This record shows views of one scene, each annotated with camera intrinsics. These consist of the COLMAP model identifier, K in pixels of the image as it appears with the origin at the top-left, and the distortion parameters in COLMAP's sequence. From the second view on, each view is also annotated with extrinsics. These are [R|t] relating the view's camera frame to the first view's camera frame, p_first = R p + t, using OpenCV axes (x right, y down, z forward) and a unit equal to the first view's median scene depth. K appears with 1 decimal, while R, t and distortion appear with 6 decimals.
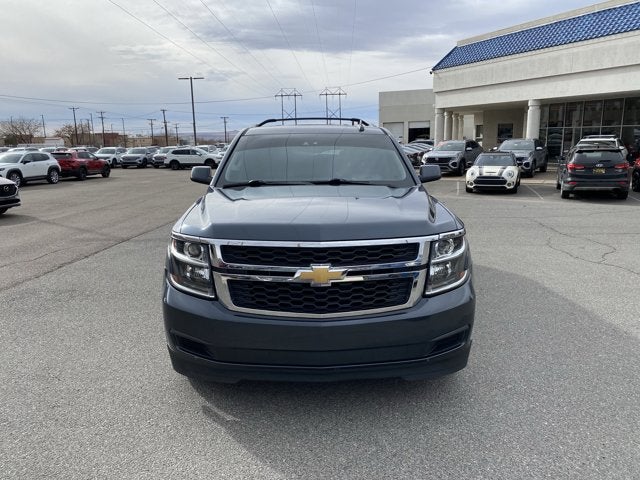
lens RADIAL K [[482.9, 0, 318.9], [0, 482.9, 243.3], [0, 0, 1]] dist [-0.006293, 0.004241]
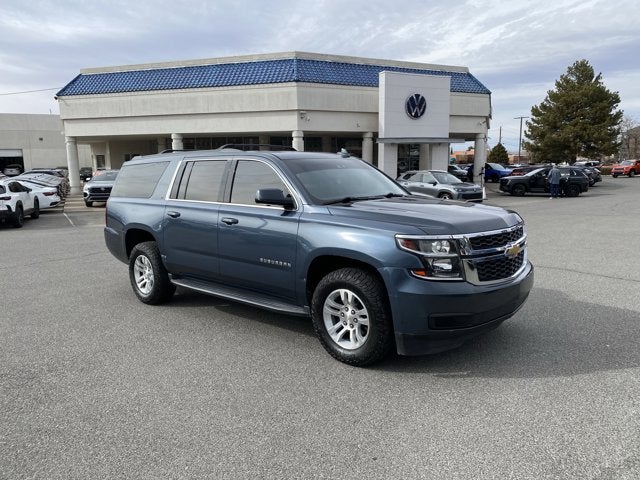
lens RADIAL K [[482.9, 0, 318.4], [0, 482.9, 239.4], [0, 0, 1]] dist [-0.006293, 0.004241]
pose [[0.688532, -0.098319, 0.718510, -0.137287], [0.148695, 0.988857, -0.007178, -0.004224], [-0.709798, 0.111781, 0.695480, 0.034169]]
